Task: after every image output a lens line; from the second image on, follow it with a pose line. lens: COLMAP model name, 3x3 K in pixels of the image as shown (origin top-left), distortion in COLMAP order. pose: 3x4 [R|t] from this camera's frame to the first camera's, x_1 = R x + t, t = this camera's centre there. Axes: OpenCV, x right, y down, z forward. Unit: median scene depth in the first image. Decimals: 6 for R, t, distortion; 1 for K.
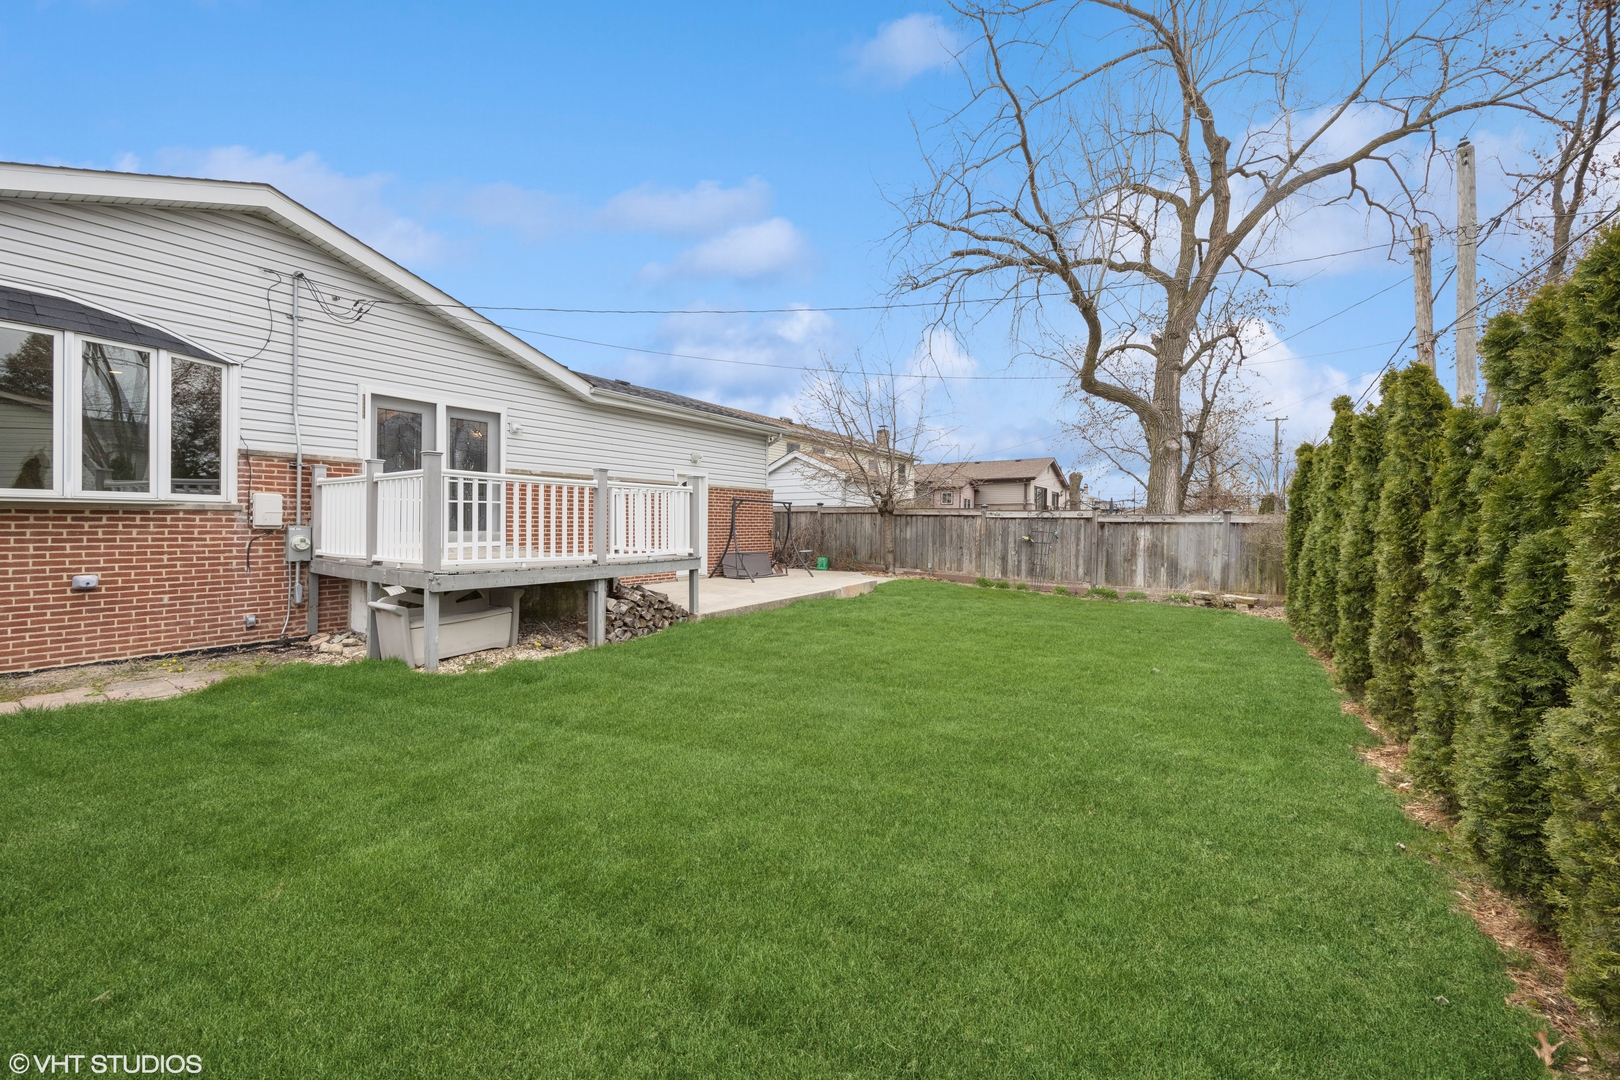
lens RADIAL K [[623.6, 0, 810.3], [0, 623.6, 536.2], [0, 0, 1]] dist [-0.002307, -0.000959]
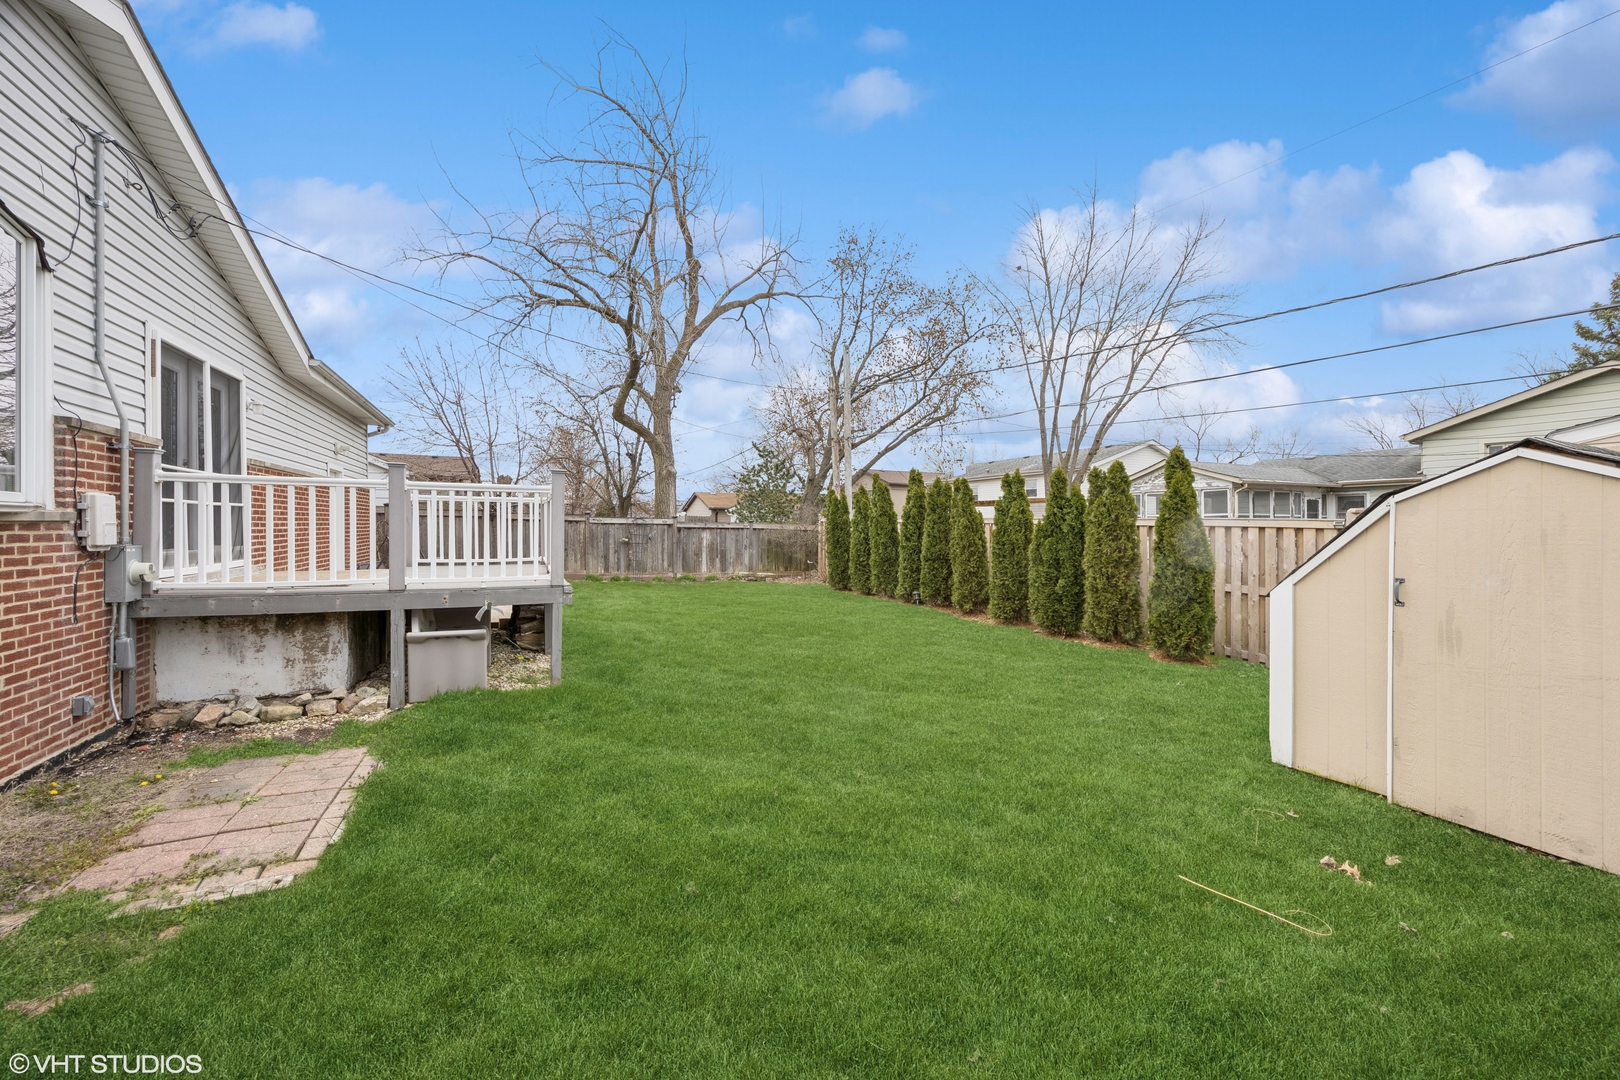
lens RADIAL K [[623.6, 0, 822.3], [0, 623.6, 530.8], [0, 0, 1]] dist [-0.002307, -0.000959]
pose [[0.491857, -0.004282, 0.870666, -0.581782], [0.006153, 0.999980, 0.001442, -0.015634], [-0.870655, 0.004647, 0.491873, 0.046656]]
